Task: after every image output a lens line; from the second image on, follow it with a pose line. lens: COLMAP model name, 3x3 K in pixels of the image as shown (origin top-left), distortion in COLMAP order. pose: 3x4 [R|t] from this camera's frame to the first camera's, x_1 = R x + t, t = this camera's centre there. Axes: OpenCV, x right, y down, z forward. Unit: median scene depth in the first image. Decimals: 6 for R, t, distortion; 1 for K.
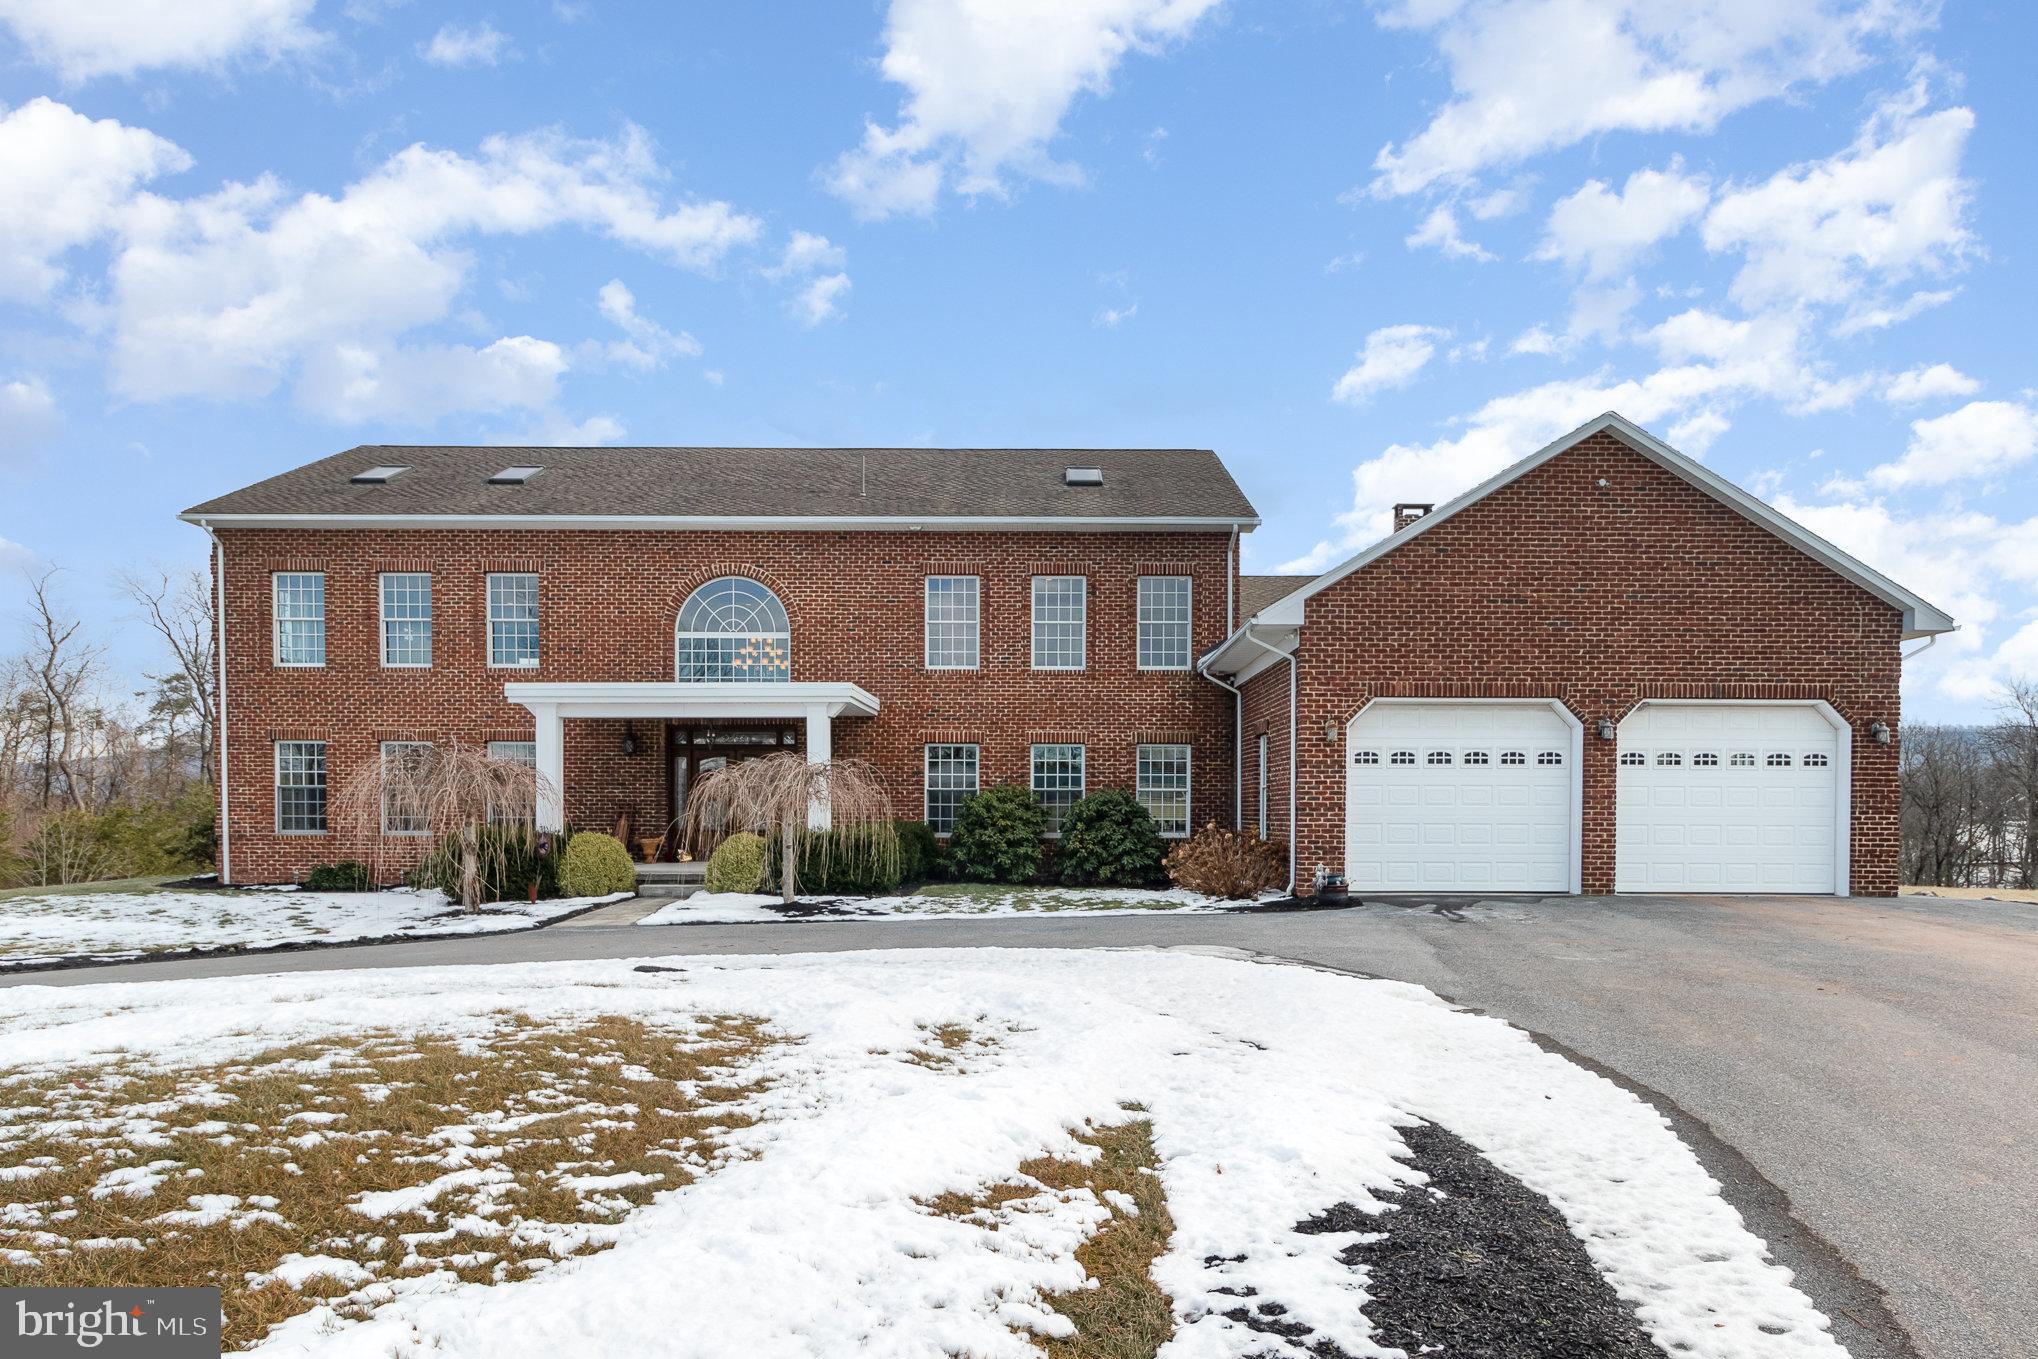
lens RADIAL K [[1106.8, 0, 1109.3], [0, 1106.8, 688.3], [0, 0, 1]] dist [0.000002, -0.000294]
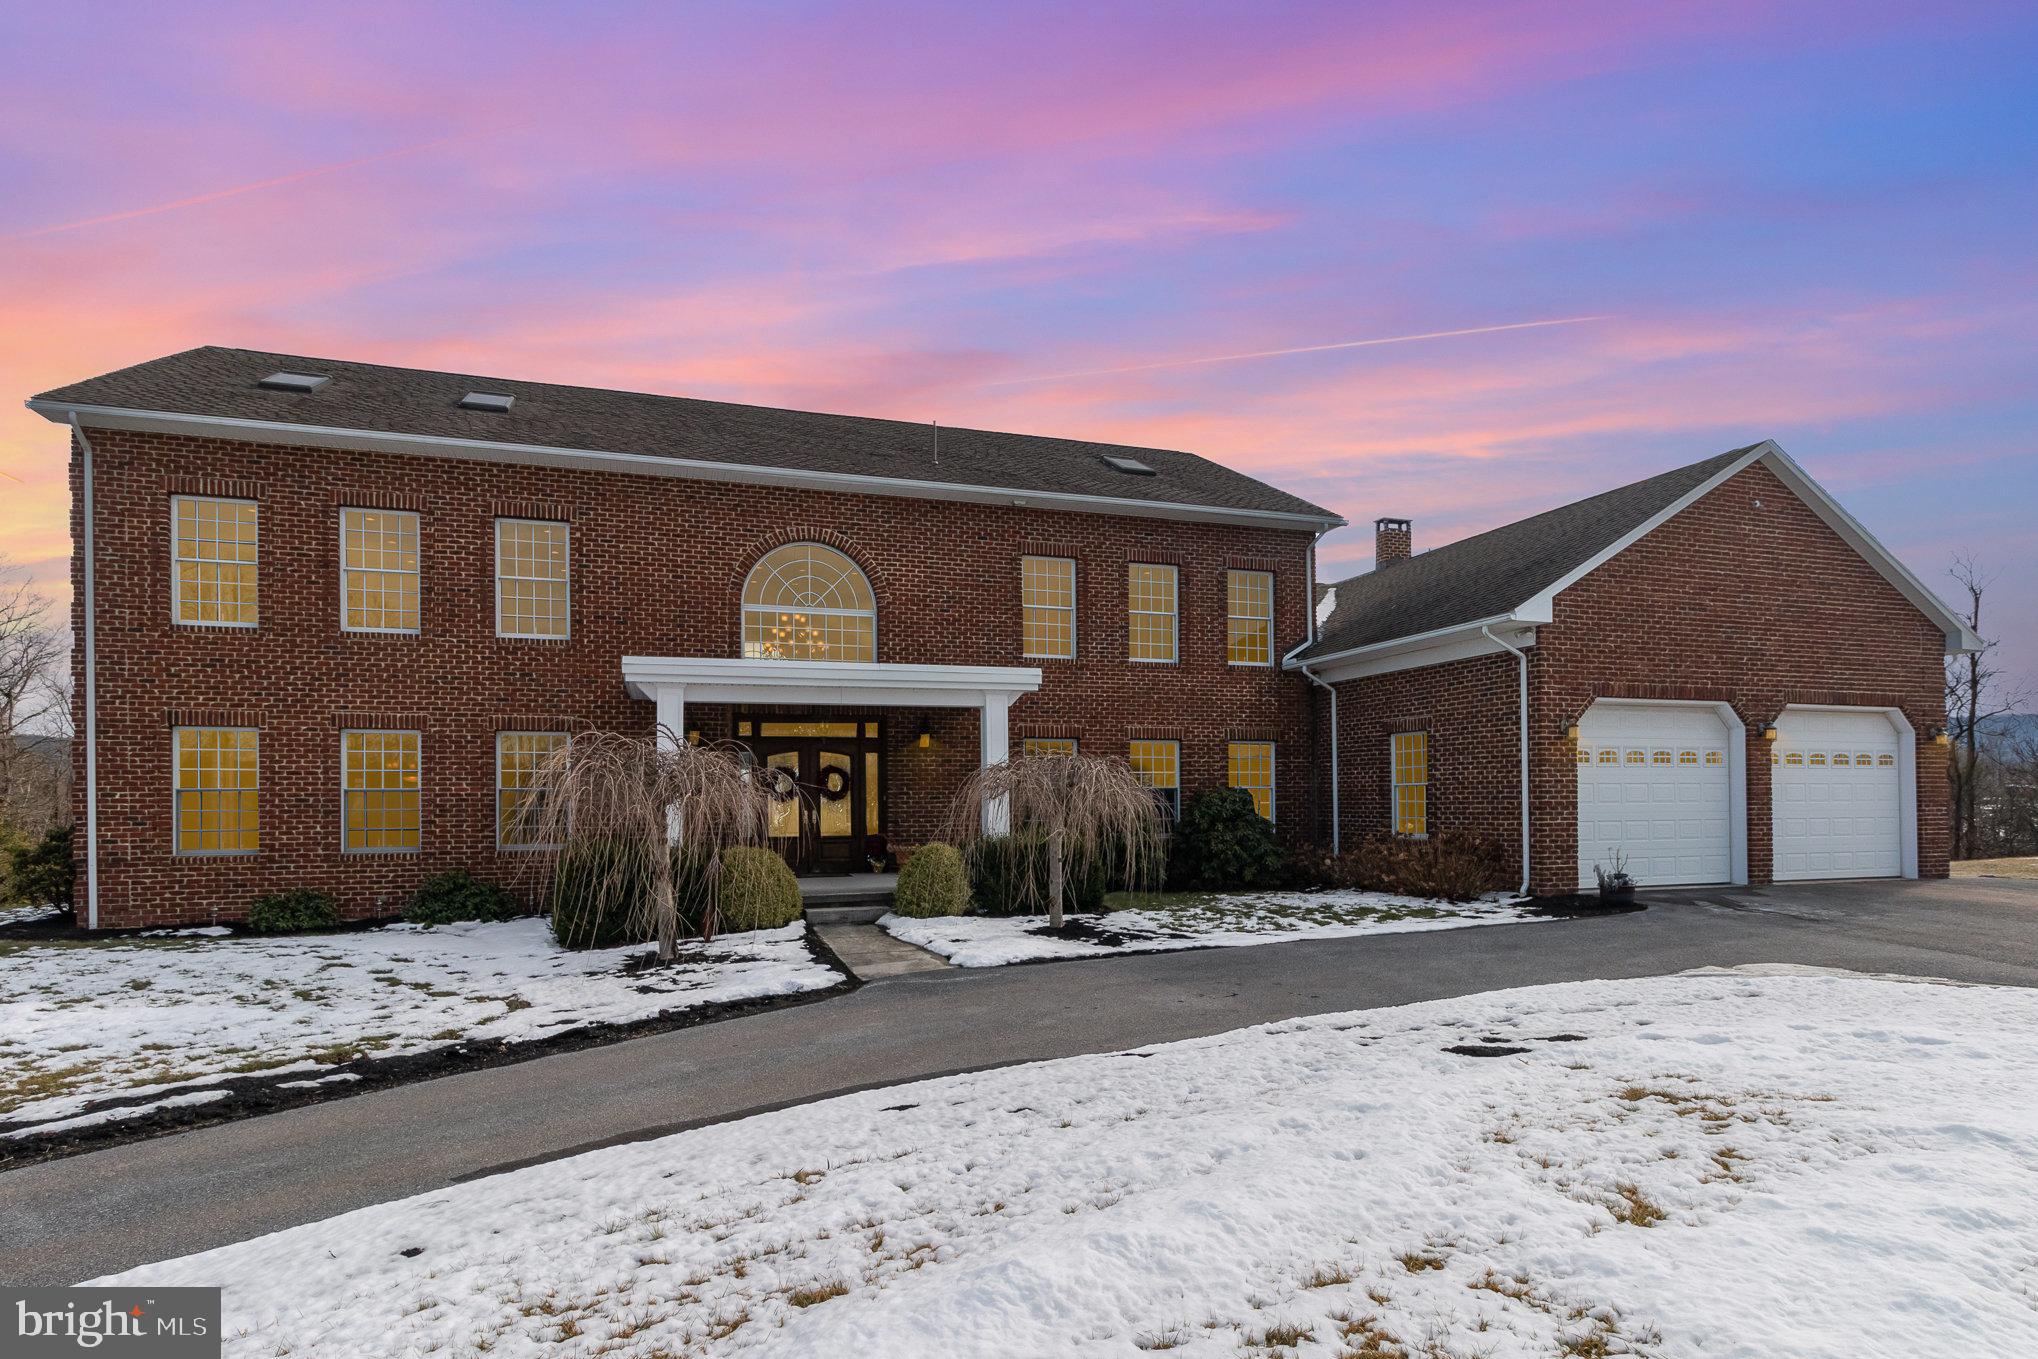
lens RADIAL K [[987.8, 0, 1019.0], [0, 987.8, 679.5], [0, 0, 1]] dist [0.002916, 0.000430]
pose [[0.957241, 0.025776, 0.288142, -0.412861], [-0.022904, 0.999649, -0.013335, 0.012588], [-0.288384, 0.006166, 0.957495, 0.220231]]
